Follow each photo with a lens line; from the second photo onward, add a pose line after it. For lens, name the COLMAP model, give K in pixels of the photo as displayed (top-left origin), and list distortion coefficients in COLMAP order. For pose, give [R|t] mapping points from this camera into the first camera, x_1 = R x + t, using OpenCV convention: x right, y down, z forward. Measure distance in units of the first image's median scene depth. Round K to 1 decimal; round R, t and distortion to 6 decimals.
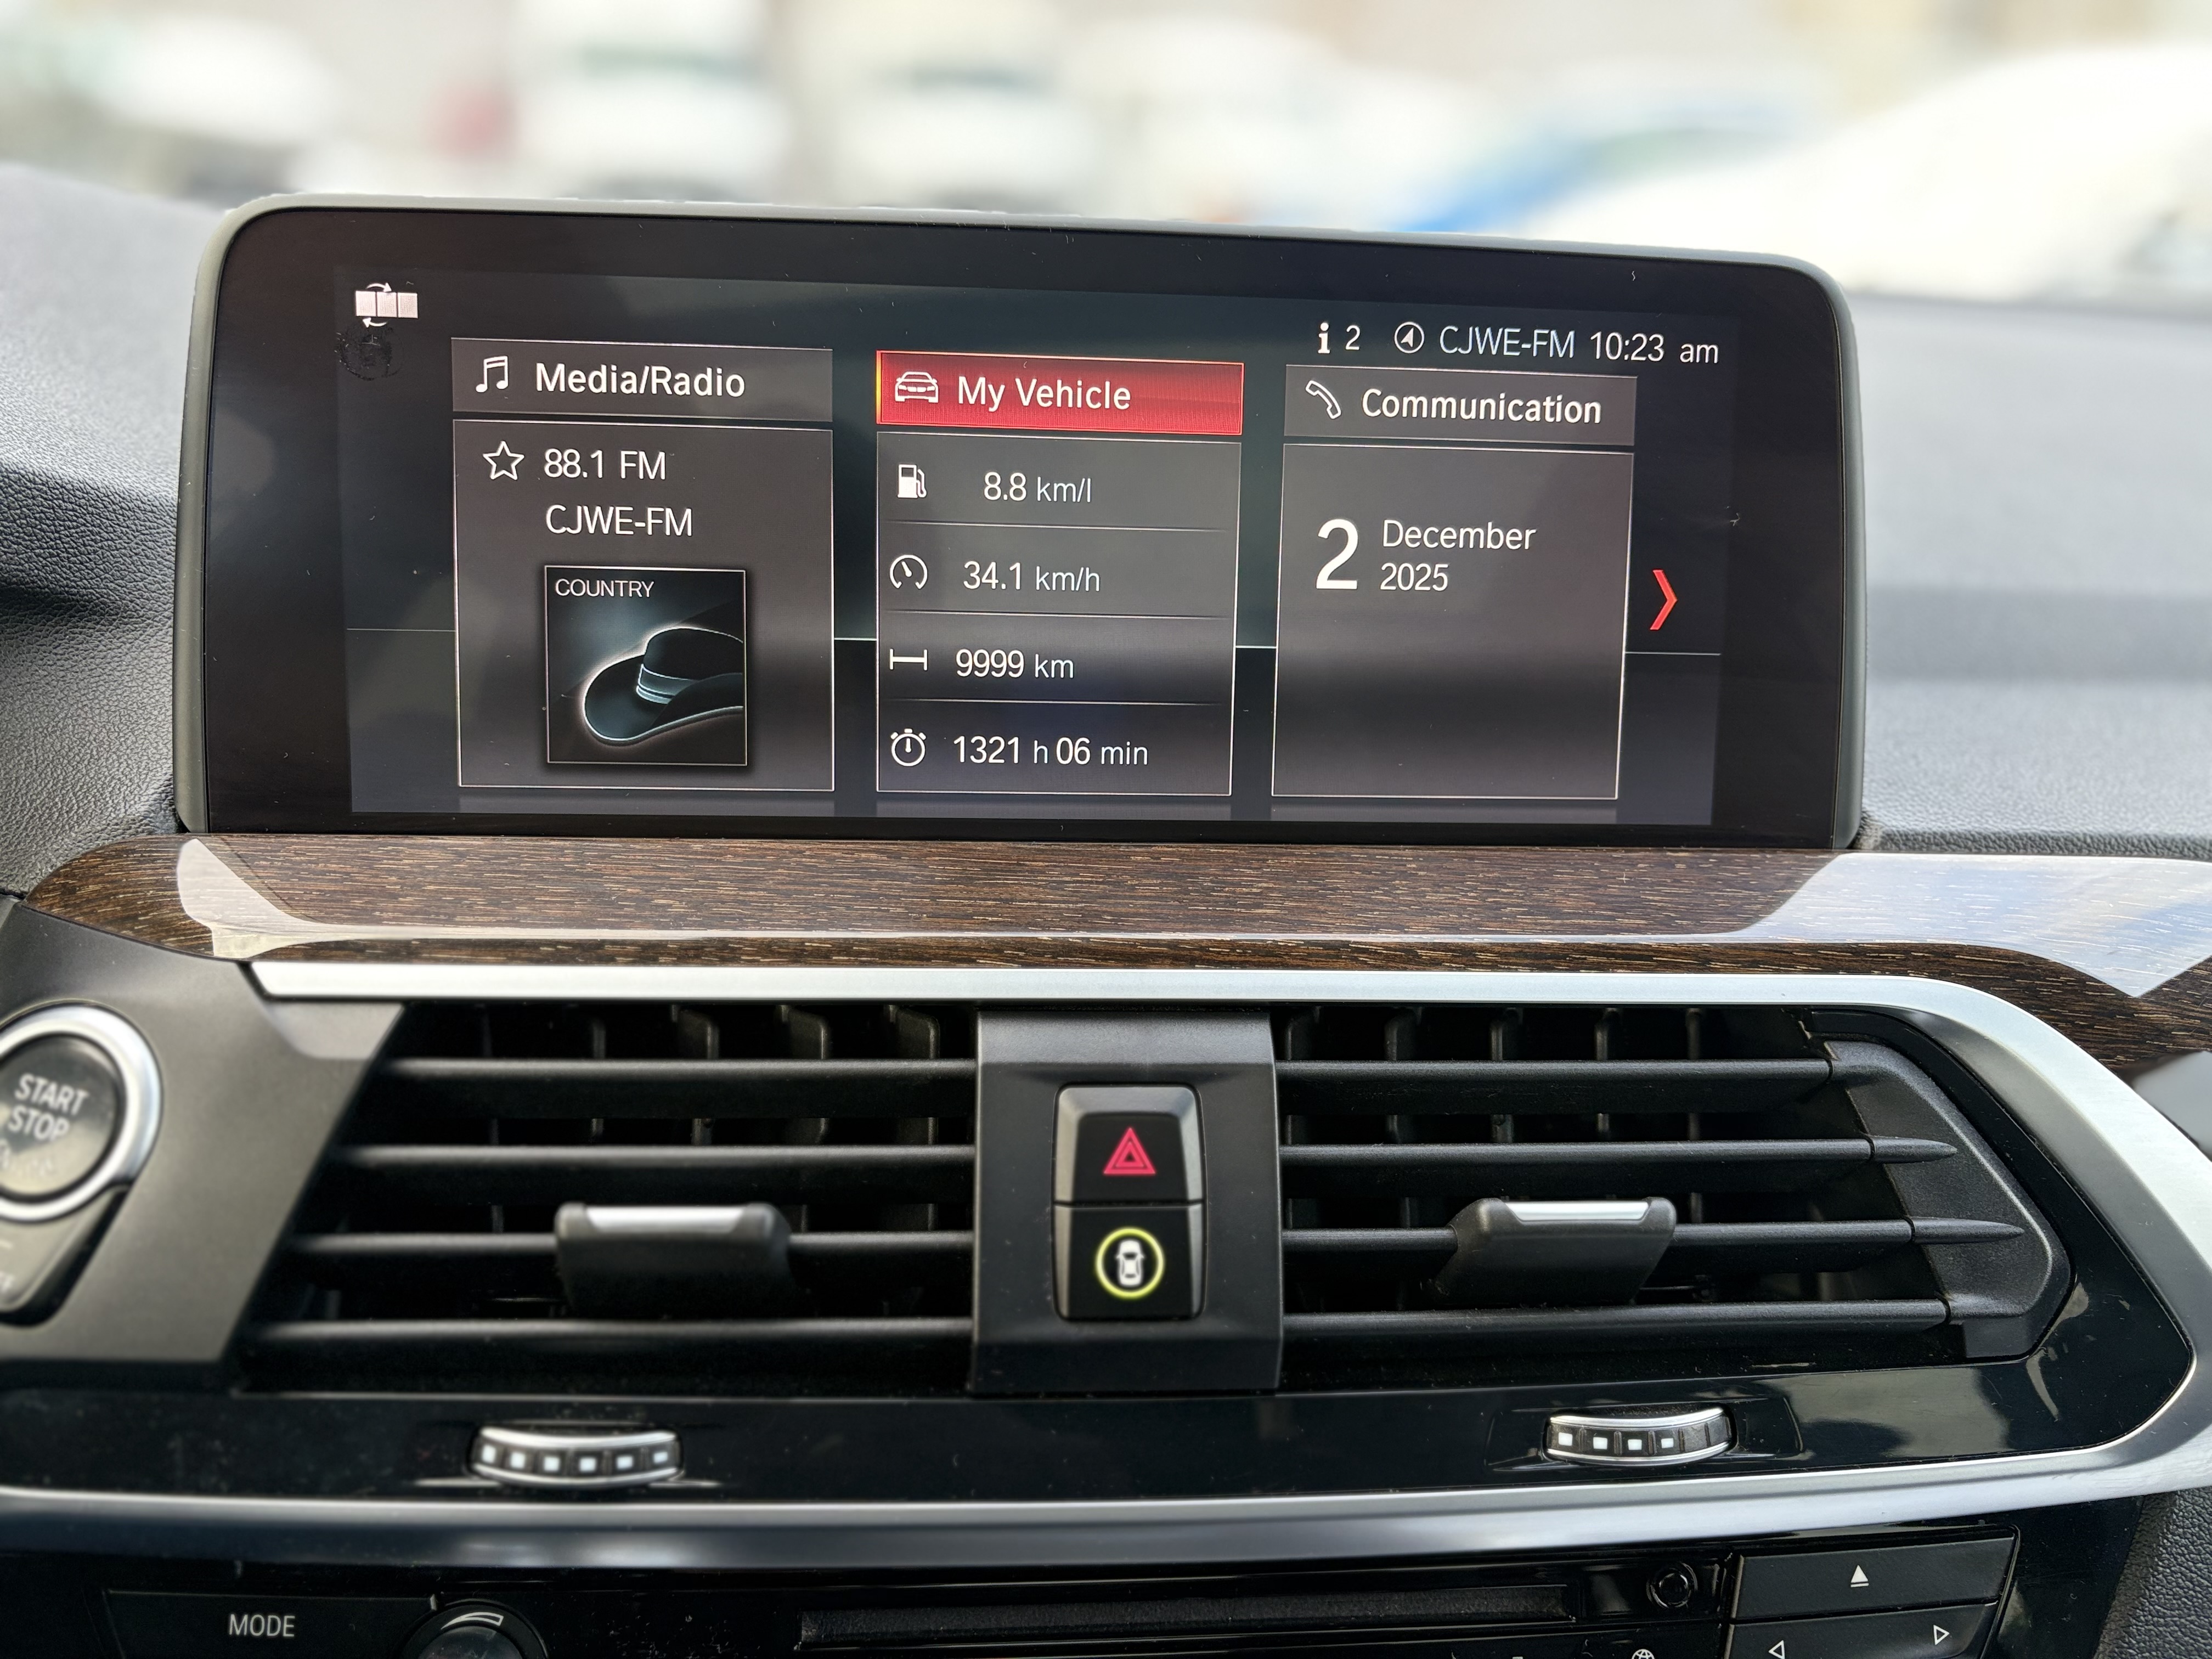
lens RADIAL K [[1692.6, 0, 1092.5], [0, 1692.6, 839.9], [0, 0, 1]] dist [0.028861, -0.048026]
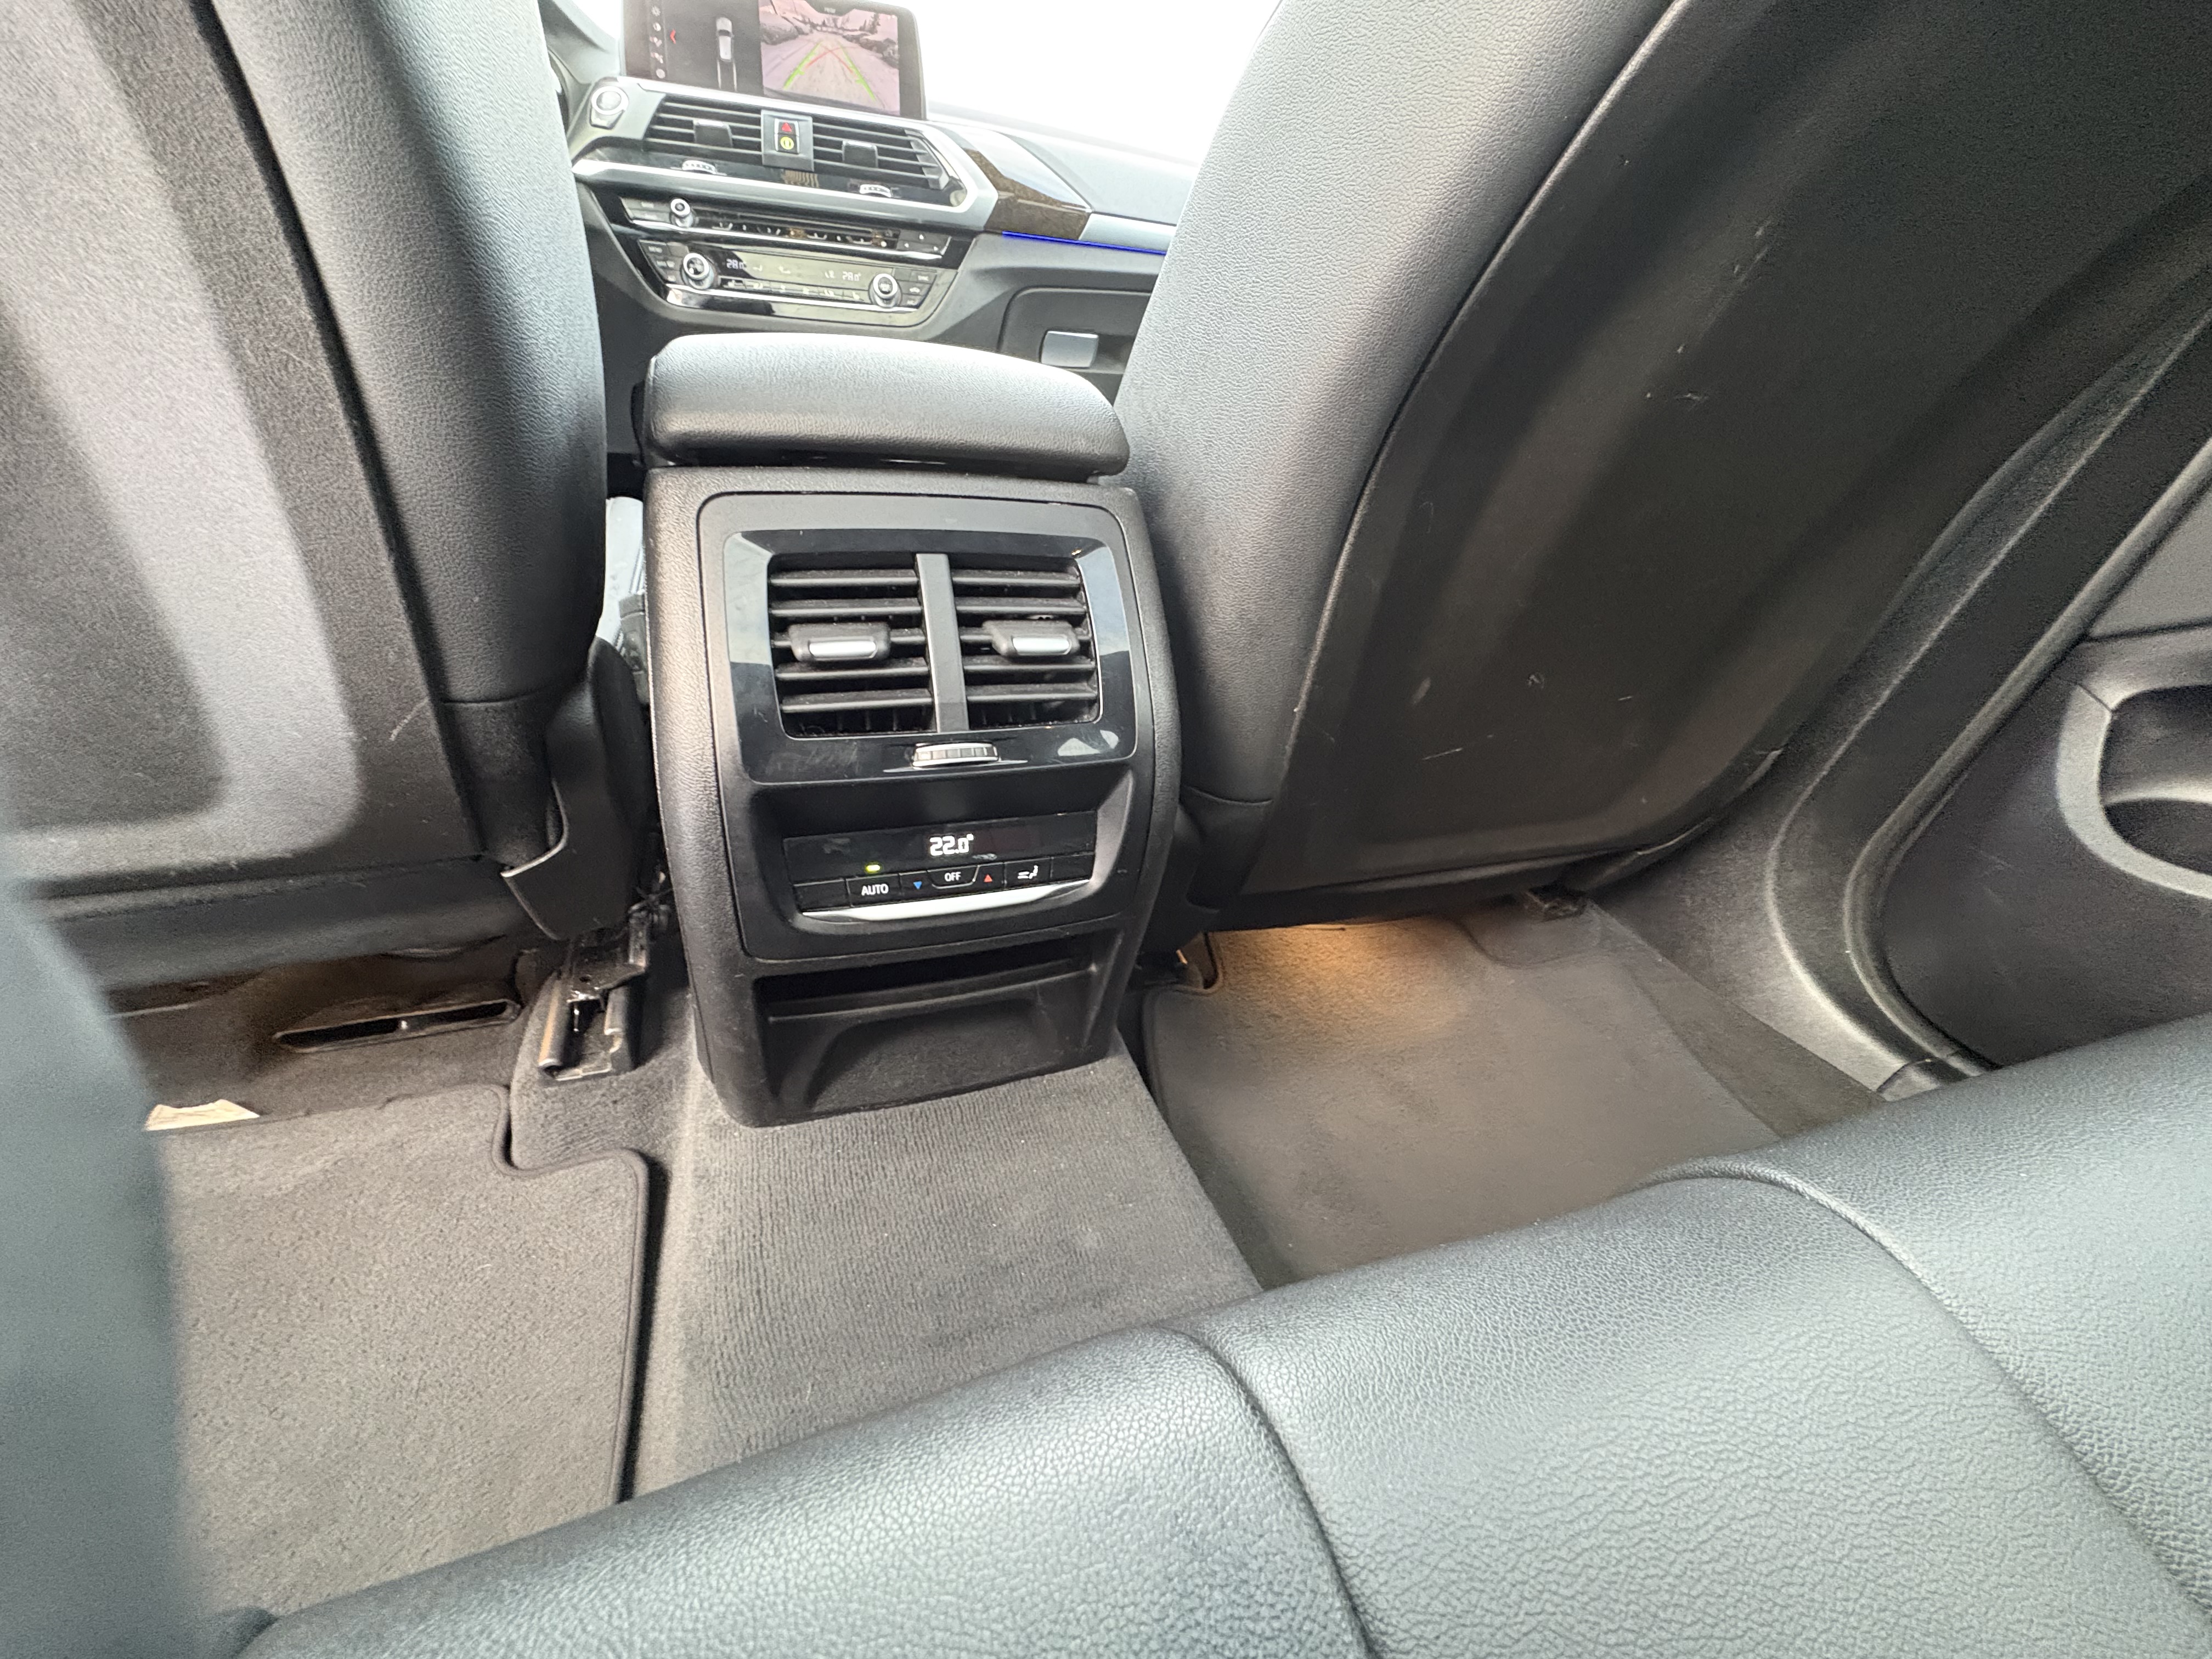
lens RADIAL K [[867.2, 0, 1114.1], [0, 867.2, 824.2], [0, 0, 1]] dist [-0.002384, -0.000135]
pose [[0.989664, -0.033079, 0.139542, 0.676700], [0.017504, 0.993621, 0.111403, 2.363317], [-0.142337, -0.107809, 0.983930, -2.583386]]
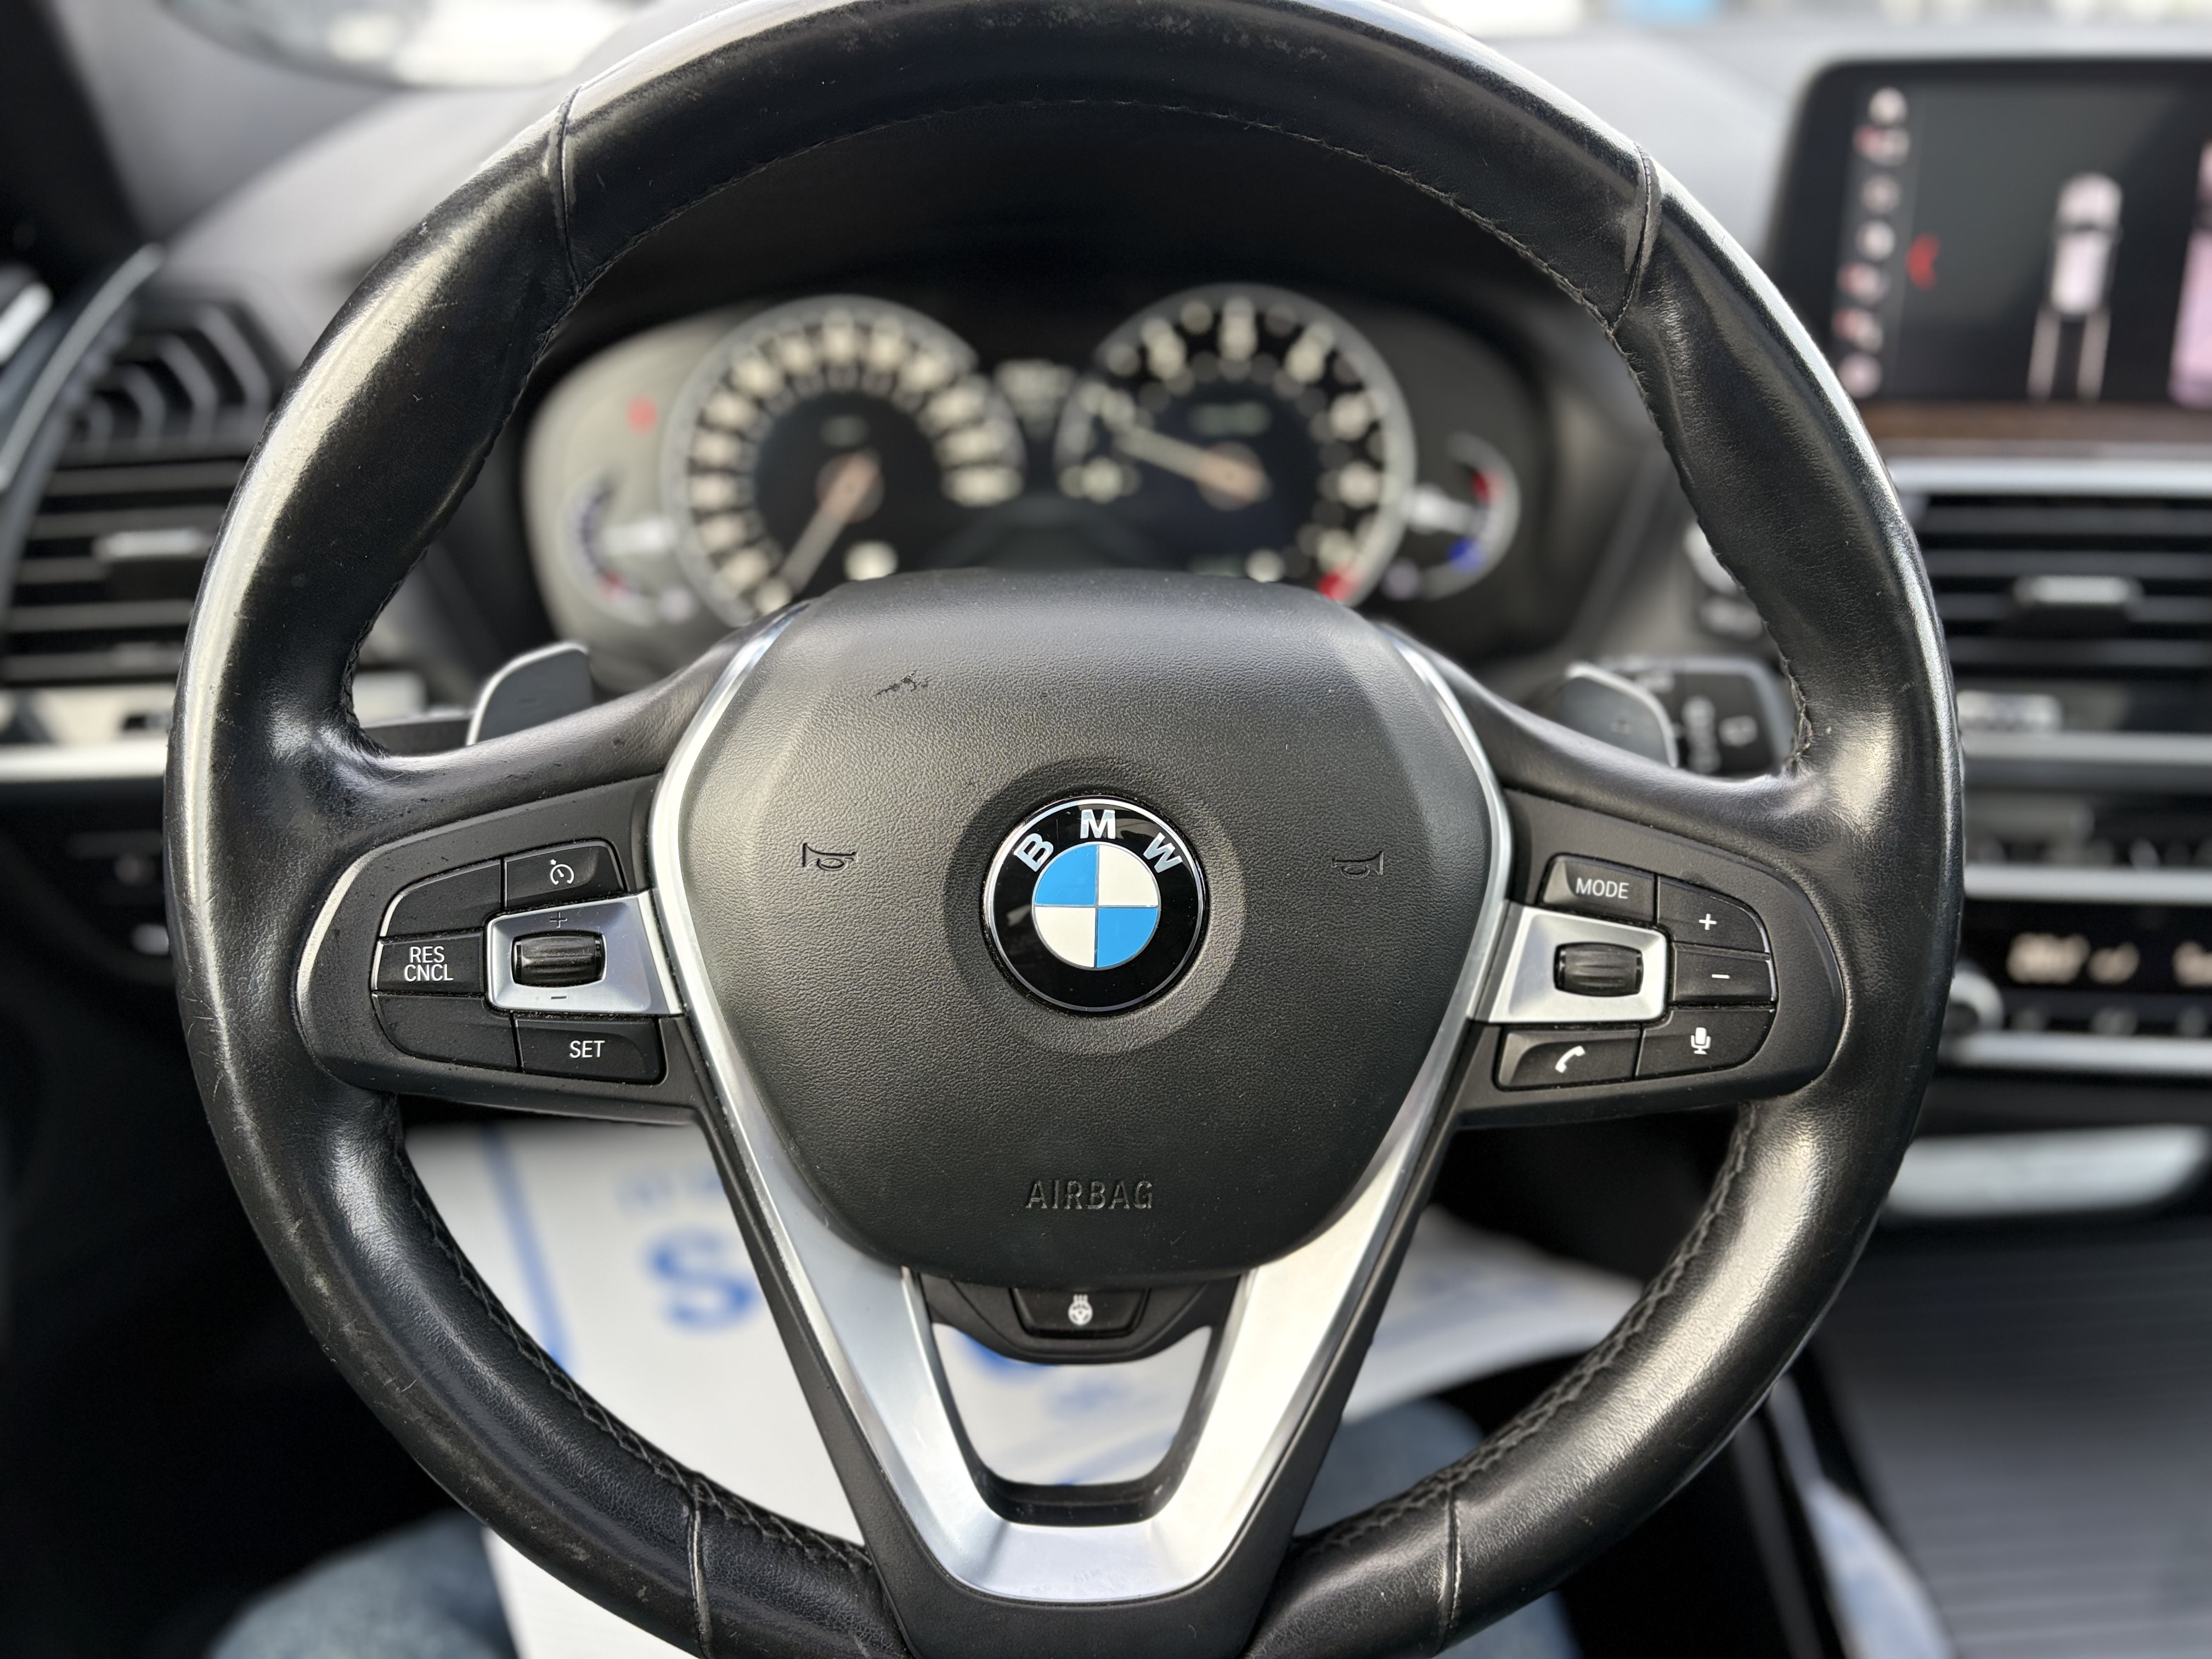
lens RADIAL K [[1704.4, 0, 1097.7], [0, 1704.4, 824.0], [0, 0, 1]] dist [0.011590, 0.001730]
pose [[0.989078, 0.024261, -0.145384, -1.002072], [-0.004116, 0.990523, 0.137288, 0.203711], [0.147337, -0.135190, 0.979804, -1.073098]]
